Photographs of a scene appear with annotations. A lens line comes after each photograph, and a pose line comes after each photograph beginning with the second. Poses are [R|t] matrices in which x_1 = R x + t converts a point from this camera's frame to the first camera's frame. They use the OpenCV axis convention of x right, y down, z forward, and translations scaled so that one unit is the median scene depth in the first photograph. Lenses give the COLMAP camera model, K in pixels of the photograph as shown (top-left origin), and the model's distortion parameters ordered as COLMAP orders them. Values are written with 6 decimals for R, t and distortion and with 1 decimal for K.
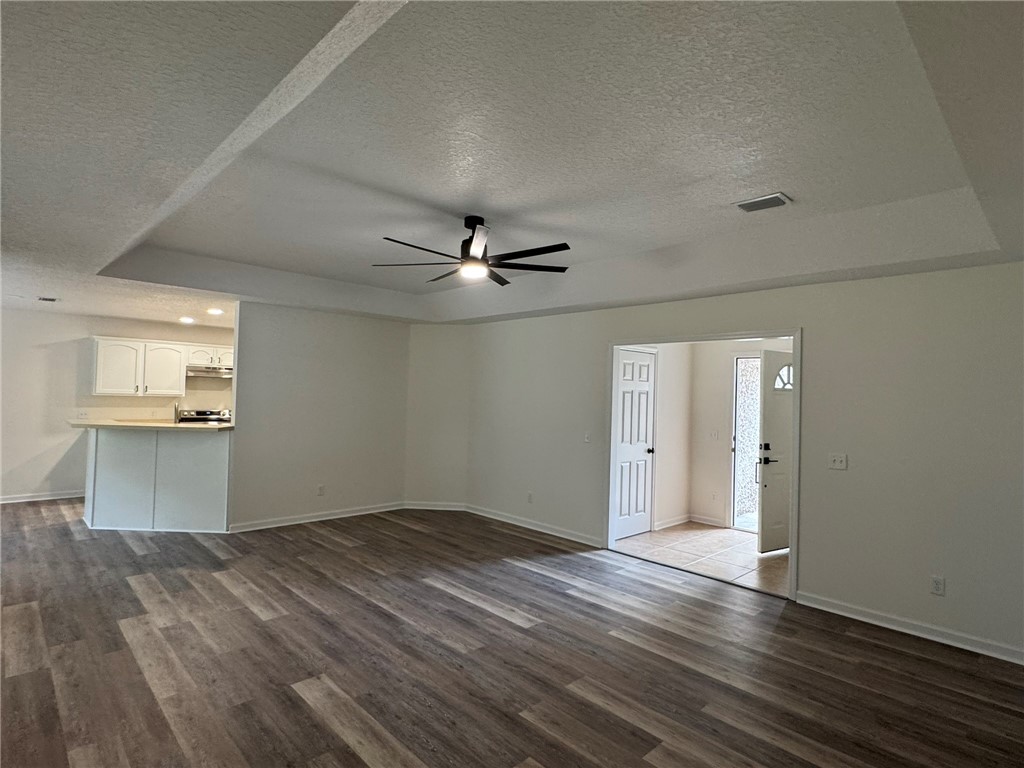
lens RADIAL K [[535.3, 0, 510.3], [0, 535.3, 383.3], [0, 0, 1]] dist [-0.009005, 0.003064]
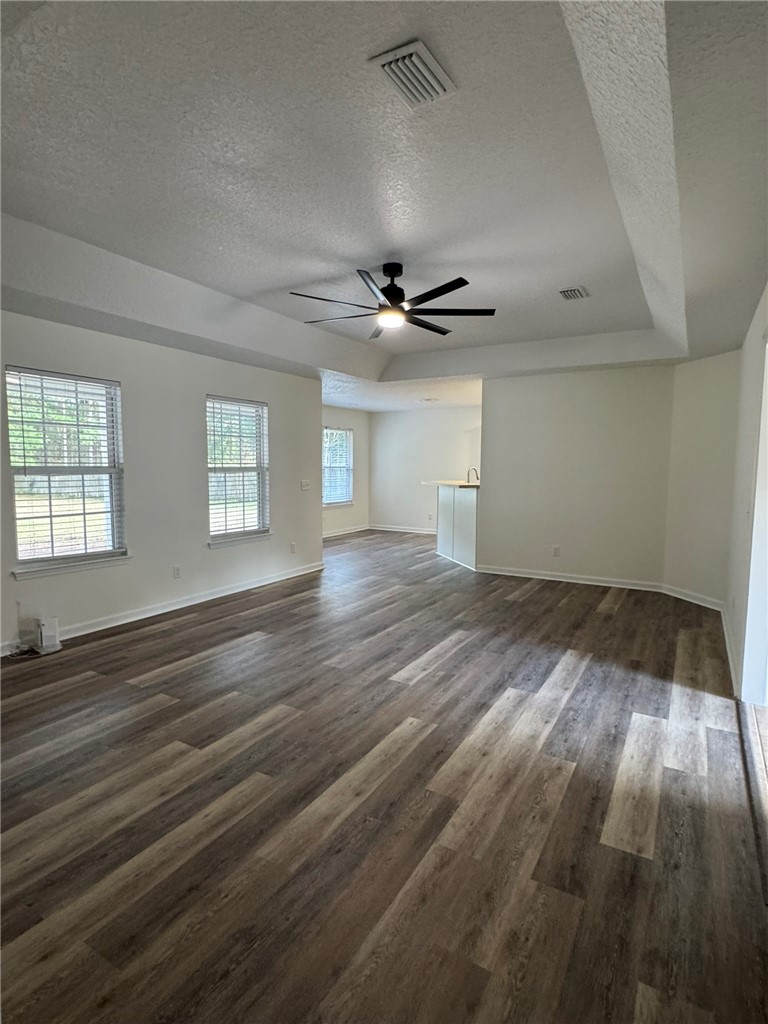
lens RADIAL K [[535.3, 0, 385.5], [0, 535.3, 518.3], [0, 0, 1]] dist [-0.009005, 0.003064]
pose [[0.282333, 0.072818, -0.956549, 0.836668], [0.025261, 0.996205, 0.083293, 0.069447], [0.958984, -0.047679, 0.279422, 0.642379]]
